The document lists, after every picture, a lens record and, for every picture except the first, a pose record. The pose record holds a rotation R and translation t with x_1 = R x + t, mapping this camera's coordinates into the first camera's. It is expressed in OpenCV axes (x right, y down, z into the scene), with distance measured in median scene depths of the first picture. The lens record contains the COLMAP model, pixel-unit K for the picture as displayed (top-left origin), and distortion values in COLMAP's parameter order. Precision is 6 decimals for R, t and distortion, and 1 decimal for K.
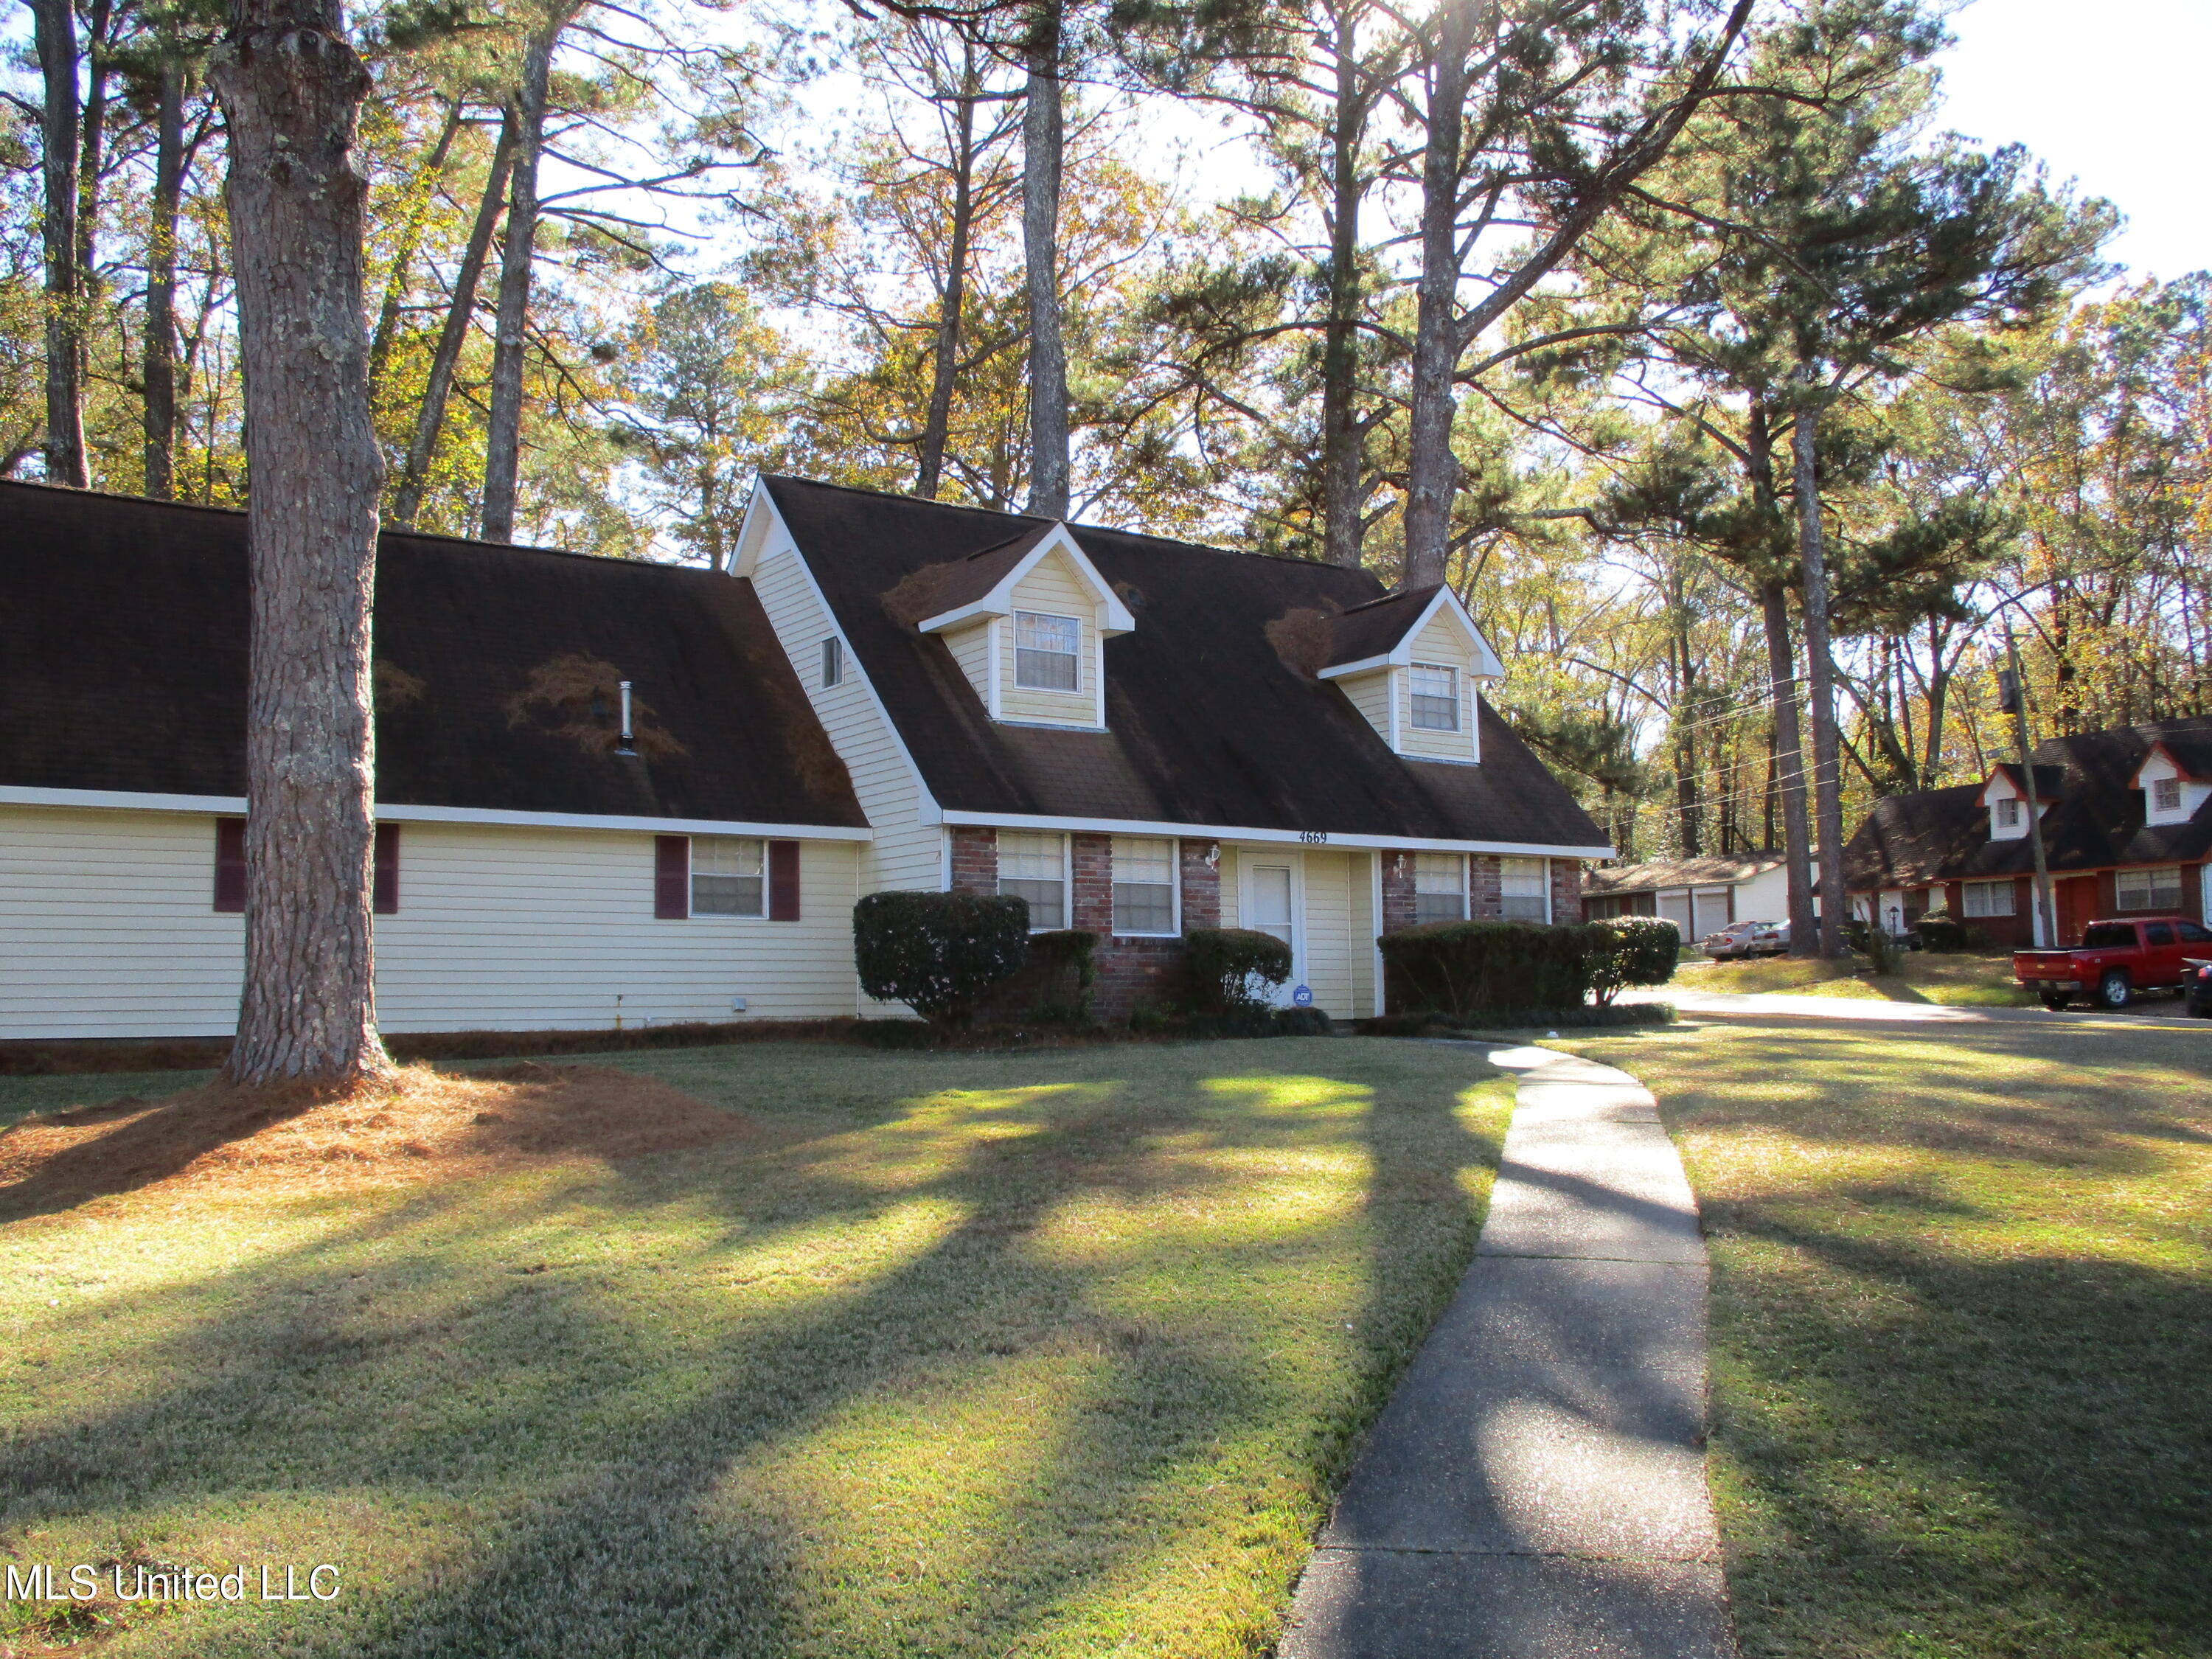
lens RADIAL K [[1903.1, 0, 1110.5], [0, 1903.1, 838.8], [0, 0, 1]] dist [-0.002940, 0.001465]
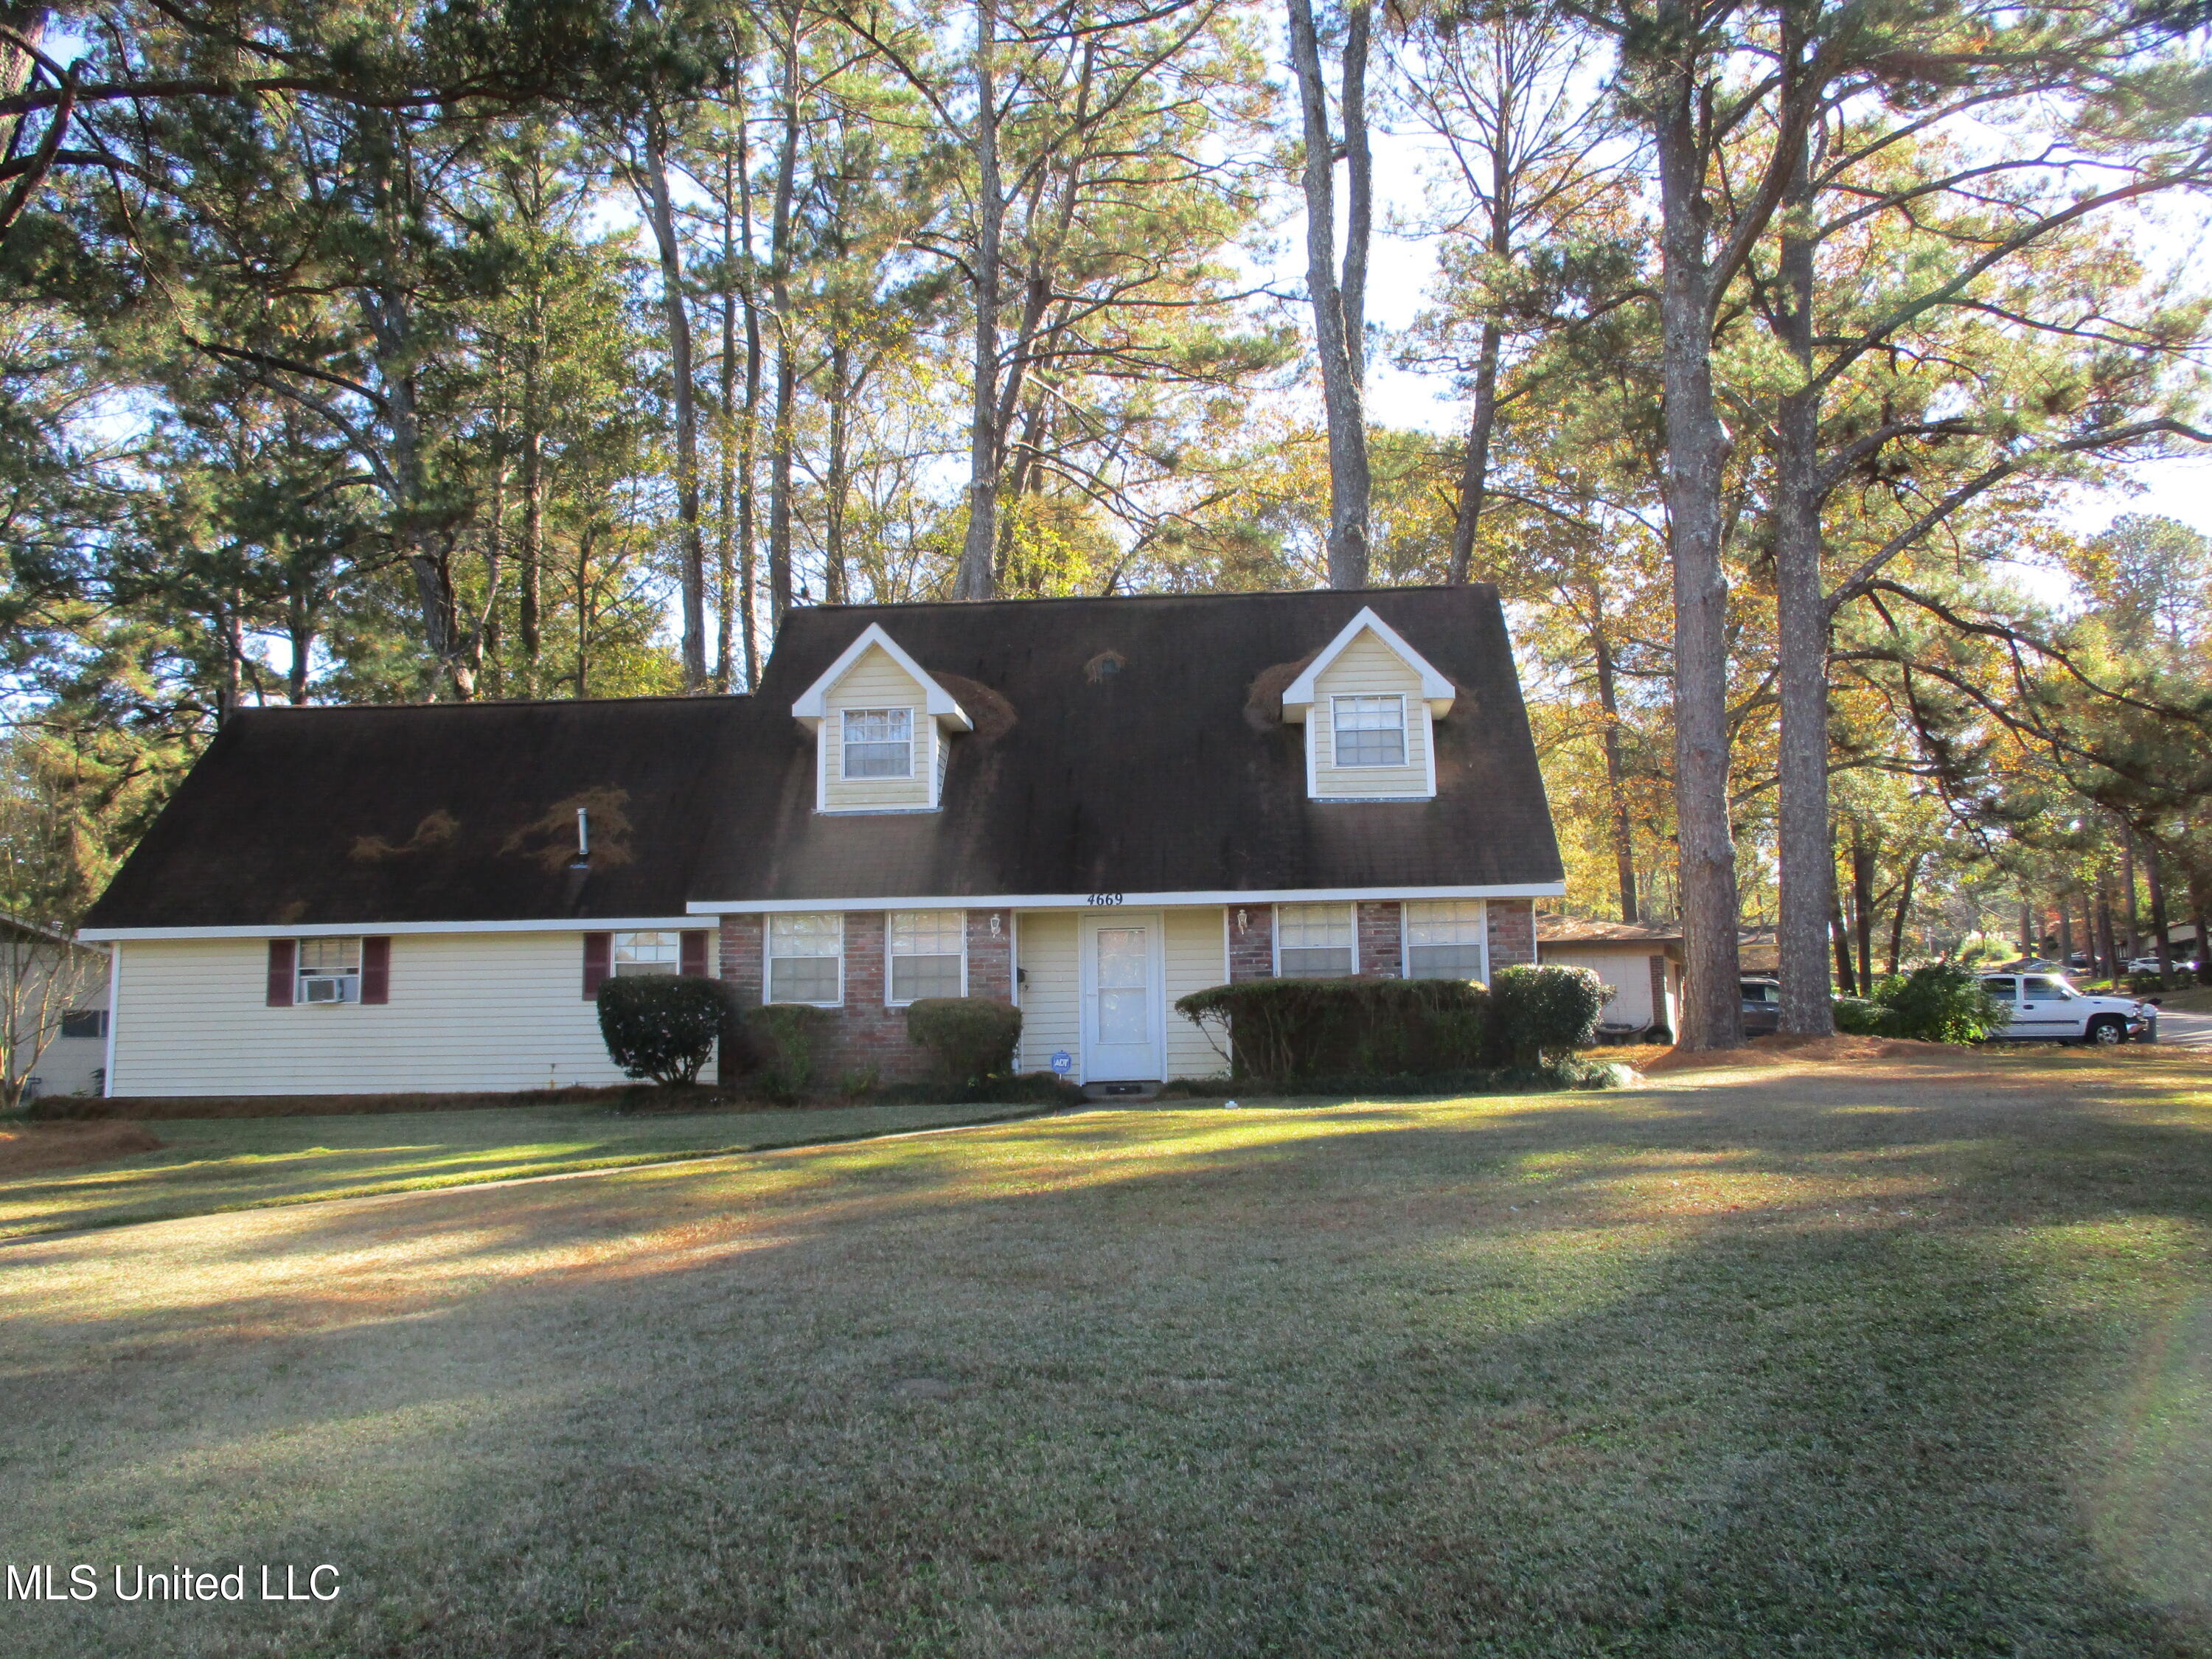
lens RADIAL K [[1903.1, 0, 1110.5], [0, 1903.1, 838.8], [0, 0, 1]] dist [-0.002940, 0.001465]
pose [[0.780829, -0.082220, -0.619311, 0.906104], [0.056422, 0.996532, -0.061164, 0.036616], [0.622192, 0.012816, 0.782760, 0.307210]]
